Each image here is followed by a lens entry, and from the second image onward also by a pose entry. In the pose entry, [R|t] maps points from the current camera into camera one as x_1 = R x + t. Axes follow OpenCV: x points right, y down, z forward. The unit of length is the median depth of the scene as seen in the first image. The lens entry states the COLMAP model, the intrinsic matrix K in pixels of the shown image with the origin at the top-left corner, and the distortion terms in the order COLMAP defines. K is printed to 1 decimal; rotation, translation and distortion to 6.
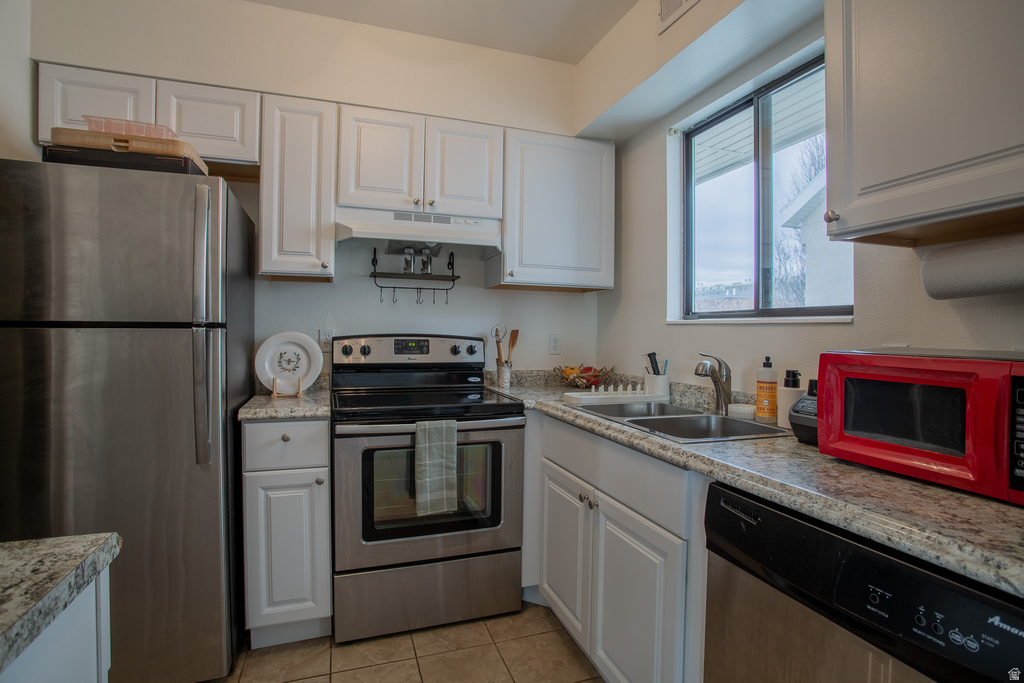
lens RADIAL K [[495.7, 0, 509.9], [0, 495.7, 336.9], [0, 0, 1]] dist [-0.076284, 0.032382]
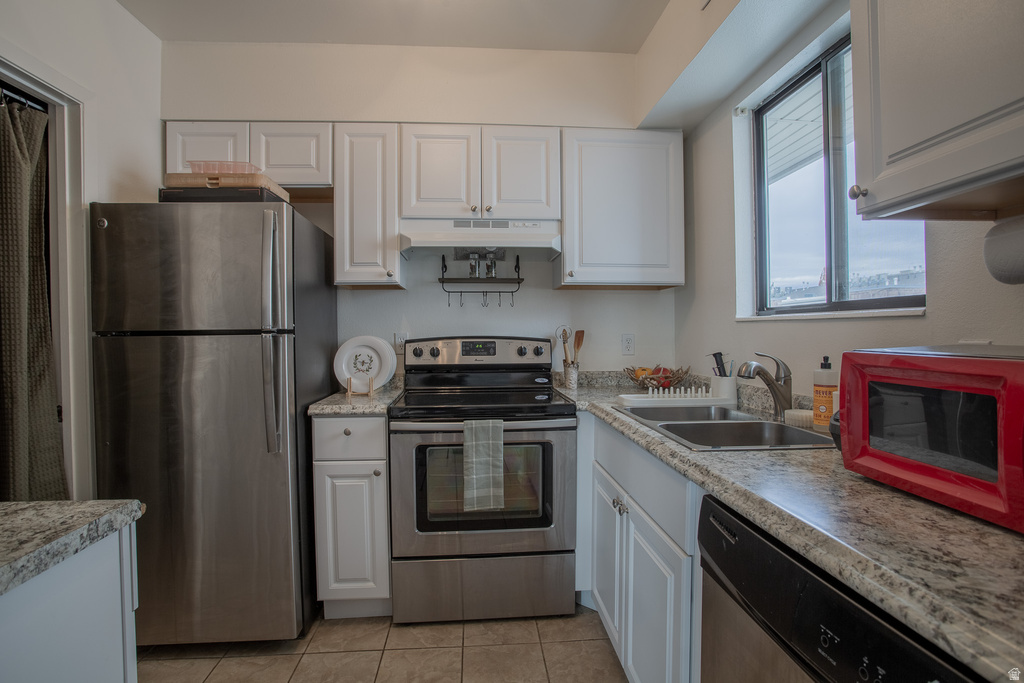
lens RADIAL K [[495.7, 0, 509.9], [0, 495.7, 336.9], [0, 0, 1]] dist [-0.076284, 0.032382]
pose [[0.967567, -0.014557, -0.252196, 0.166590], [0.014139, 0.999894, -0.003468, 0.000374], [0.252220, -0.000210, 0.967670, 0.012992]]
